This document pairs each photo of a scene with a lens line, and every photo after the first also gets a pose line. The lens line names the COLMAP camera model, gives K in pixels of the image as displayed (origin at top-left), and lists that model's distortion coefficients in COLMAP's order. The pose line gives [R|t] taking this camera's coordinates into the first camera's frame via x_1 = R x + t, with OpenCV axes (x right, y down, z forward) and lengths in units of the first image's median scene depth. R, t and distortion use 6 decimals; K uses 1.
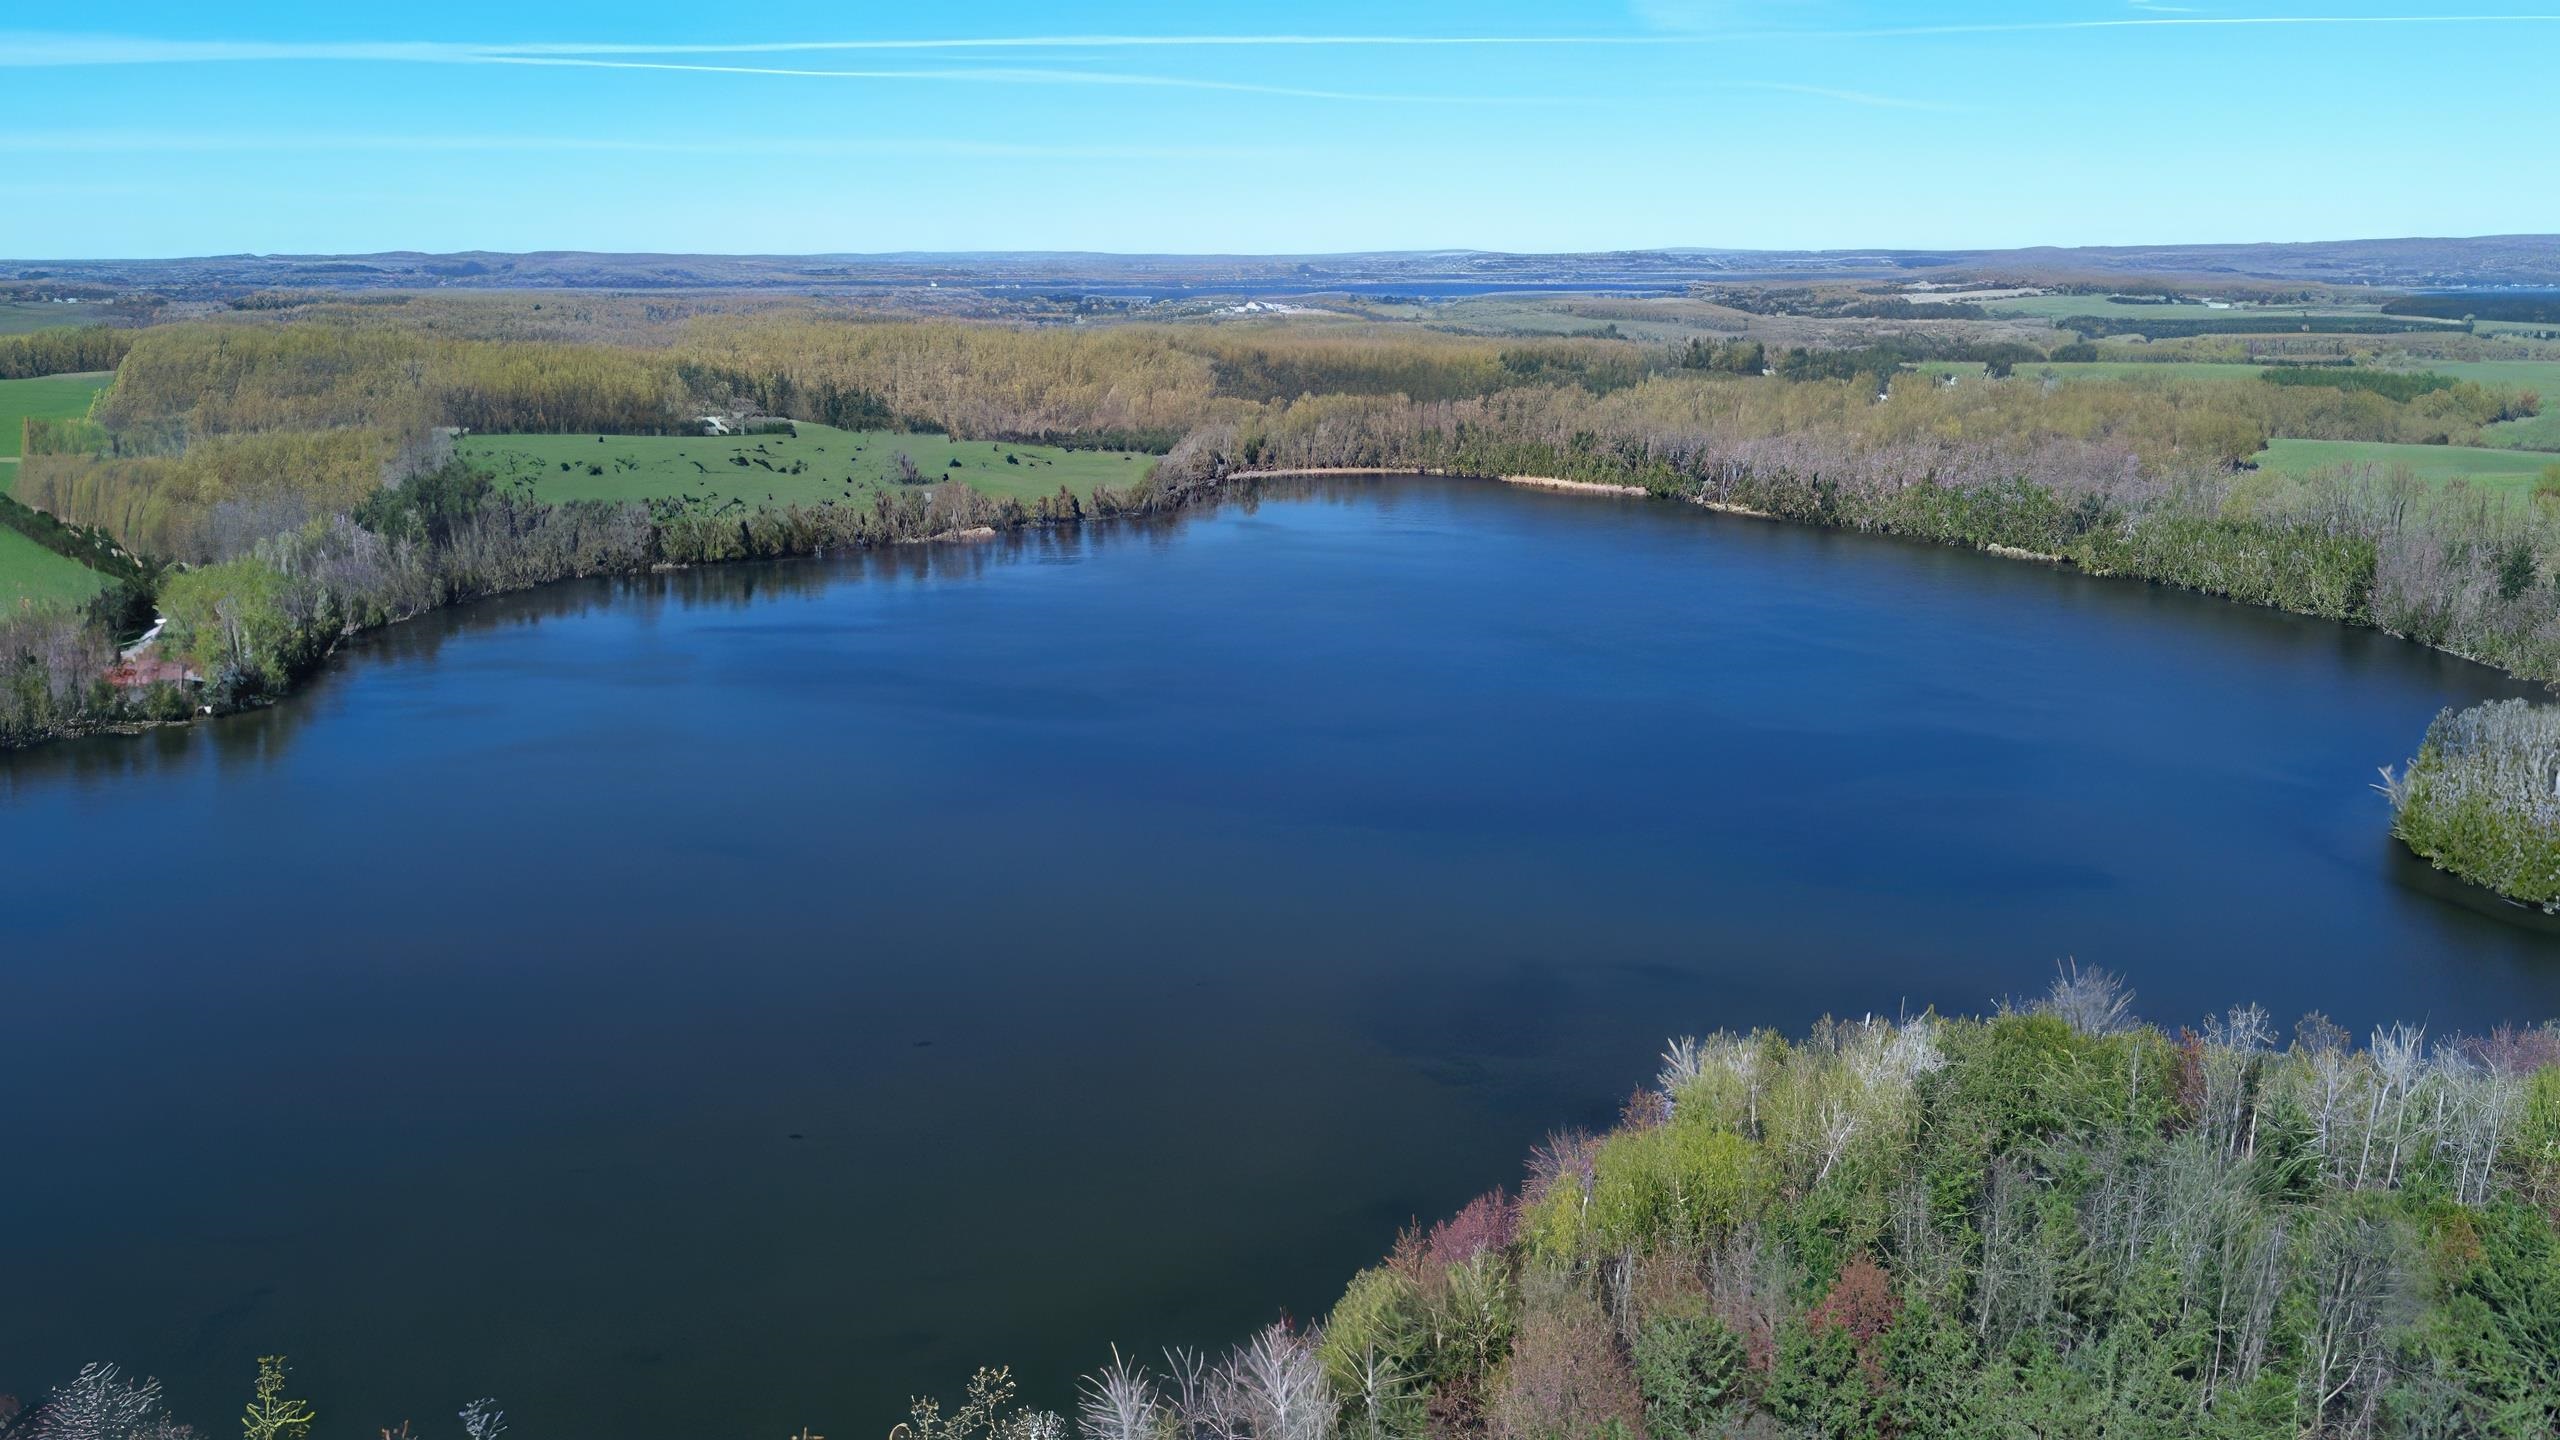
lens RADIAL K [[1838.4, 0, 1280.0], [0, 1838.4, 720.0], [0, 0, 1]] dist [0.032444, -0.007417]
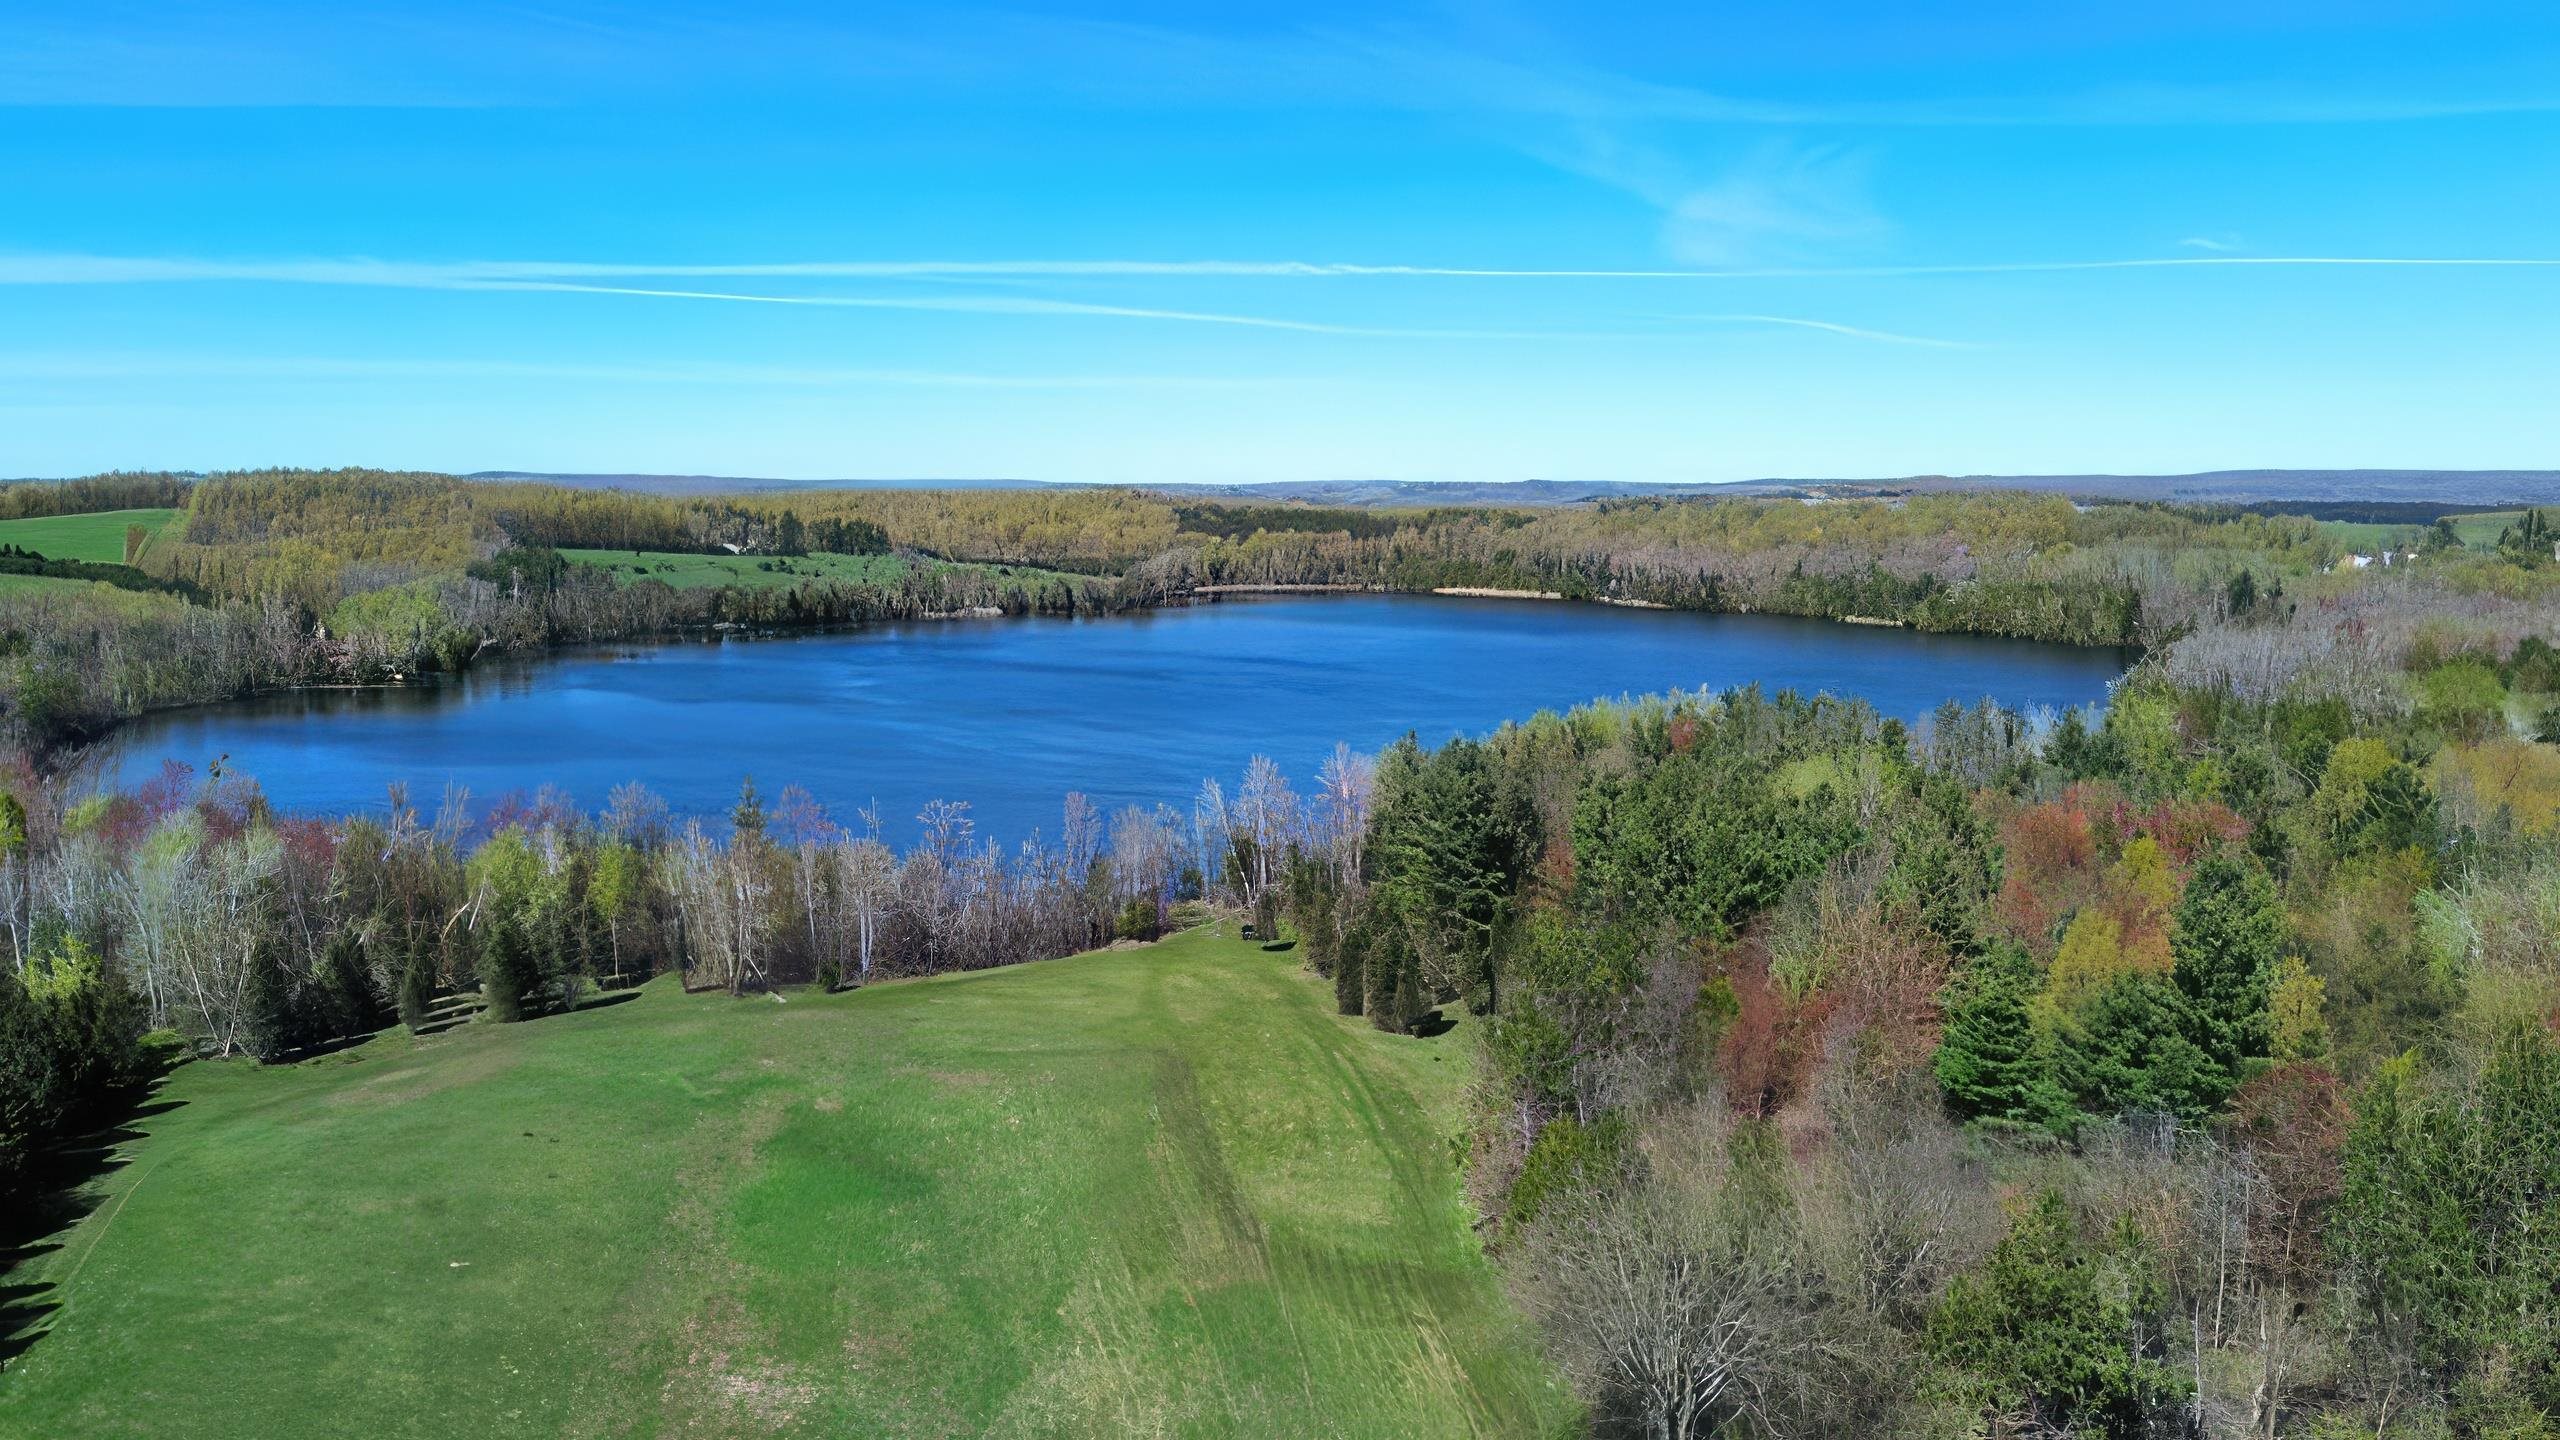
lens RADIAL K [[1838.4, 0, 1280.0], [0, 1838.4, 720.0], [0, 0, 1]] dist [0.032444, -0.007417]
pose [[0.999172, 0.001077, 0.040669, -0.025325], [0.003975, 0.992283, -0.123928, 0.102713], [-0.040489, 0.123987, 0.991457, -0.136186]]
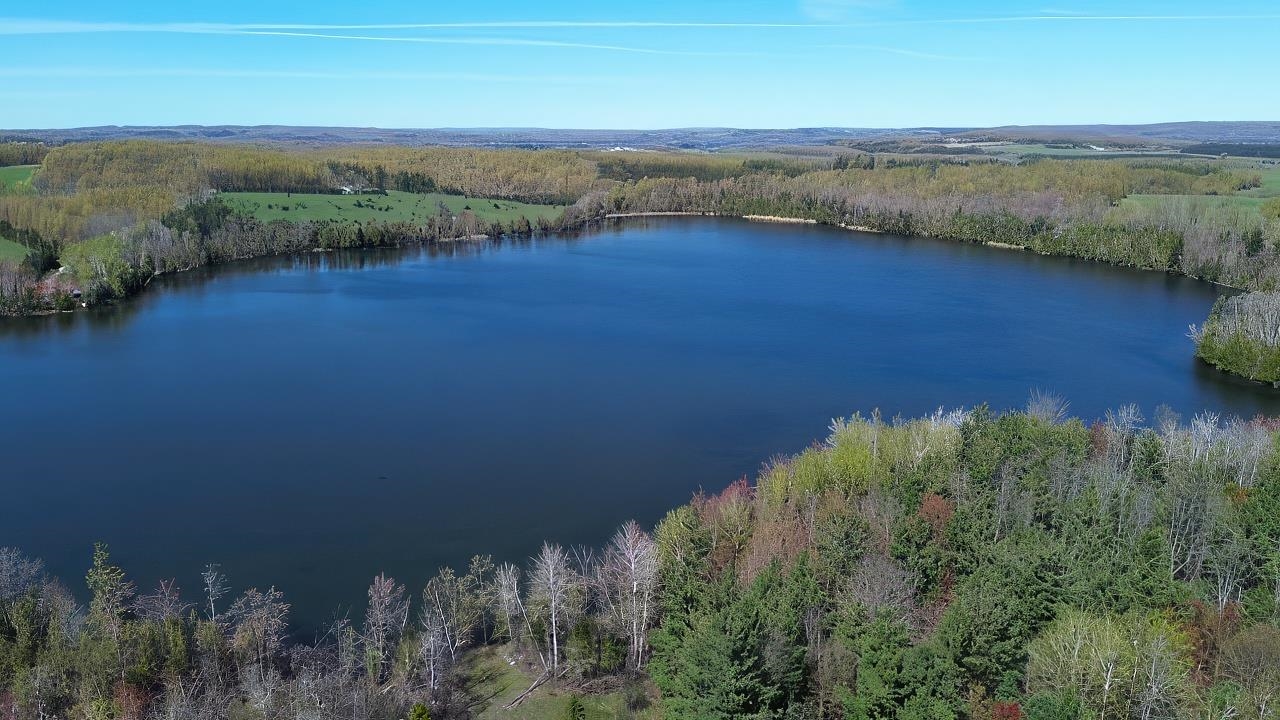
lens RADIAL K [[919.2, 0, 640.0], [0, 919.2, 360.0], [0, 0, 1]] dist [0.032444, -0.007417]
pose [[0.999957, 0.001429, 0.009200, -0.000013], [-0.001383, 0.999986, -0.005036, 0.032967], [-0.009207, 0.005023, 0.999945, 0.009128]]
